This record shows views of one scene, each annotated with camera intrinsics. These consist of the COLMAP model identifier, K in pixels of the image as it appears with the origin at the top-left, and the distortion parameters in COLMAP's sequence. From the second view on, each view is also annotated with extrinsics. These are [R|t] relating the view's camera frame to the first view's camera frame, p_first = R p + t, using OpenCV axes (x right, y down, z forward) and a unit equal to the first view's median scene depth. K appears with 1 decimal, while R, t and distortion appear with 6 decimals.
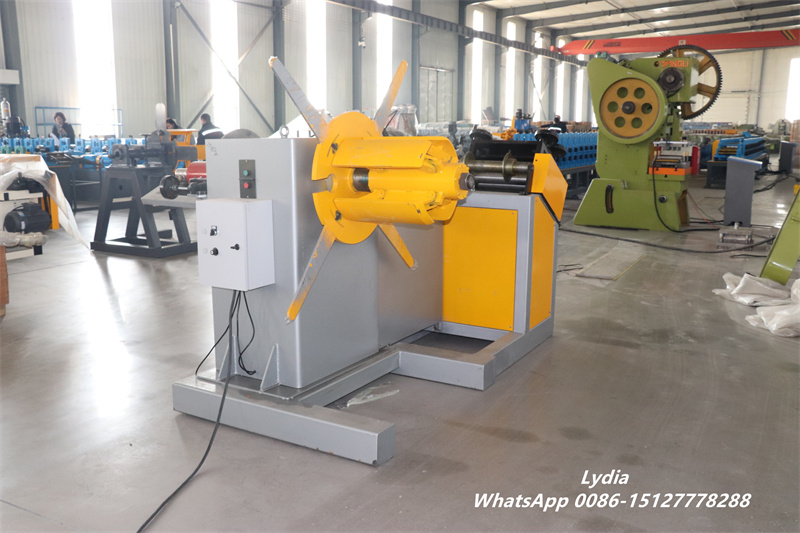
lens RADIAL K [[735.2, 0, 400.0], [0, 735.2, 266.5], [0, 0, 1]] dist [-0.129020, 0.172127]
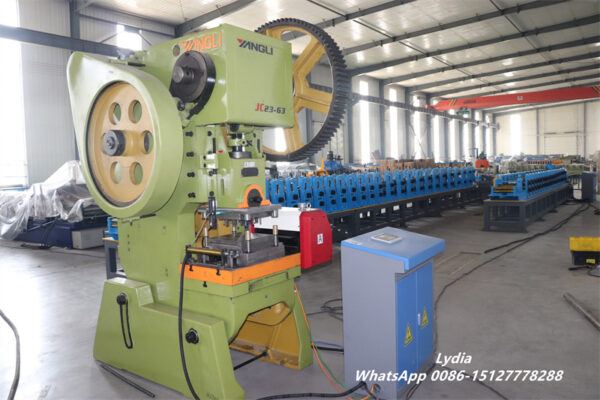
lens RADIAL K [[479.4, 0, 300.0], [0, 479.4, 200.0], [0, 0, 1]] dist [-0.183496, 0.136834]
pose [[0.992853, -0.028243, -0.115954, 0.073378], [0.014526, 0.992970, -0.117474, -0.022459], [0.118457, 0.114950, 0.986283, 0.111606]]
